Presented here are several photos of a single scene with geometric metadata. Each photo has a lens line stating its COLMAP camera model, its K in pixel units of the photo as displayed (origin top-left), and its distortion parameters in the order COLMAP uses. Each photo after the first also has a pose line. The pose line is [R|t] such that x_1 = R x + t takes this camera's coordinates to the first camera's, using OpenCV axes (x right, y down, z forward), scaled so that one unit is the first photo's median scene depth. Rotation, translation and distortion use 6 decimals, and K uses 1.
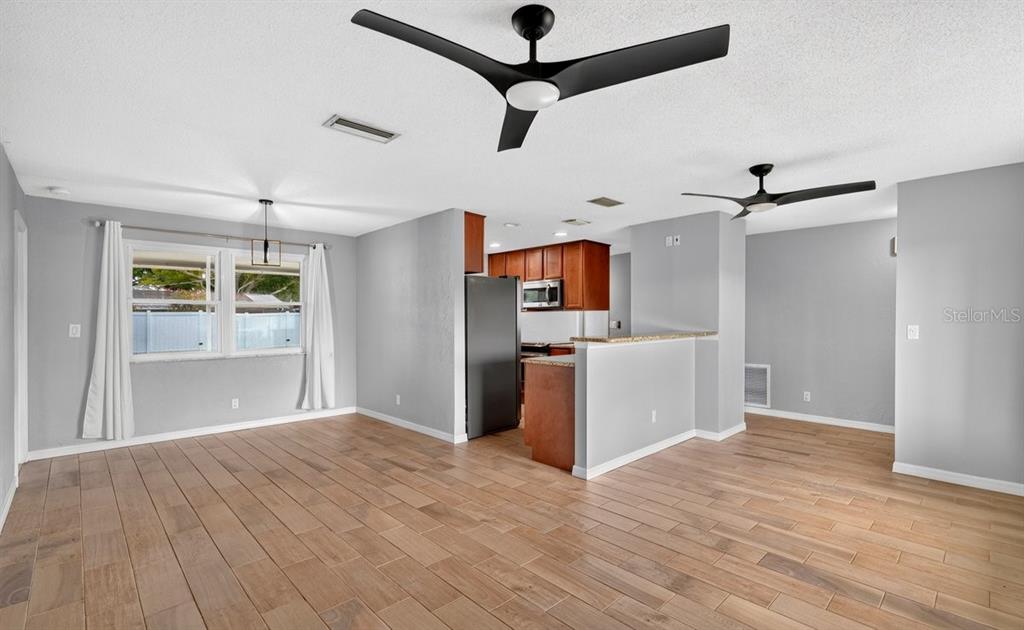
lens RADIAL K [[463.8, 0, 512.0], [0, 463.8, 315.0], [0, 0, 1]] dist [-0.000116, -0.000098]
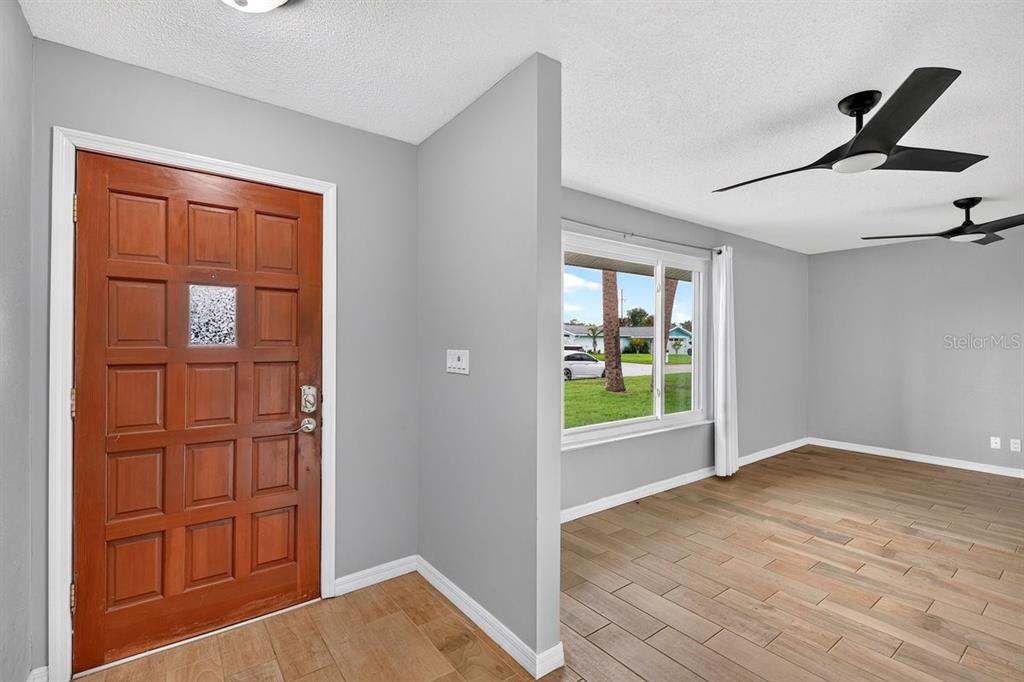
lens RADIAL K [[463.8, 0, 512.0], [0, 463.8, 341.0], [0, 0, 1]] dist [-0.001346, -0.000177]
pose [[-0.993137, -0.002139, 0.116938, 1.063807], [-0.003151, 0.999959, -0.008467, 0.008969], [-0.116915, -0.008778, -0.993103, 1.927955]]
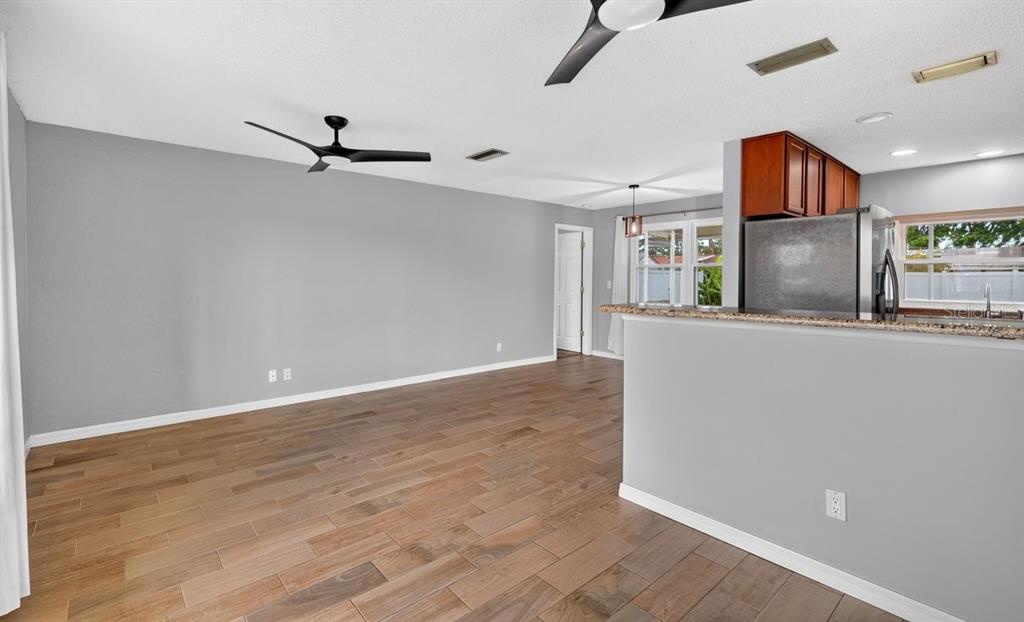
lens RADIAL K [[461.0, 0, 507.8], [0, 461.0, 283.3], [0, 0, 1]] dist [0.000667, 0.000250]
pose [[-0.053478, 0.015373, -0.998451, 1.111652], [0.002125, 0.999881, 0.015281, 0.003494], [0.998567, -0.001305, -0.053504, 1.059551]]
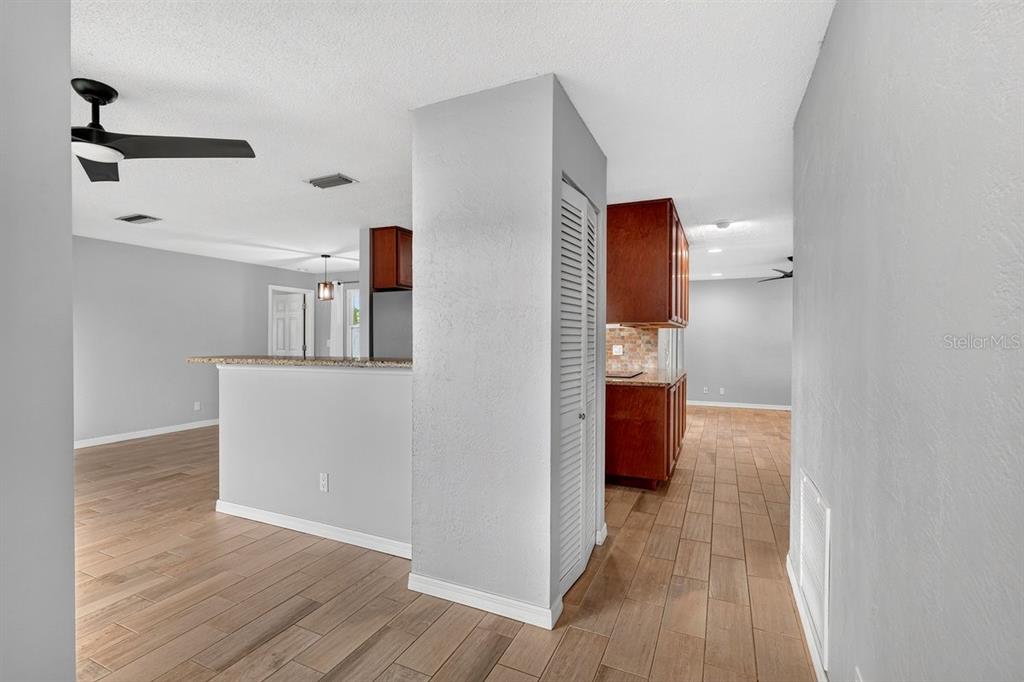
lens RADIAL K [[463.8, 0, 512.0], [0, 463.8, 341.0], [0, 0, 1]] dist [-0.001346, -0.000177]
pose [[0.358796, 0.008018, -0.933382, 1.514267], [0.003561, 0.999944, 0.009959, 0.012732], [0.933409, -0.006897, 0.358747, 1.501557]]
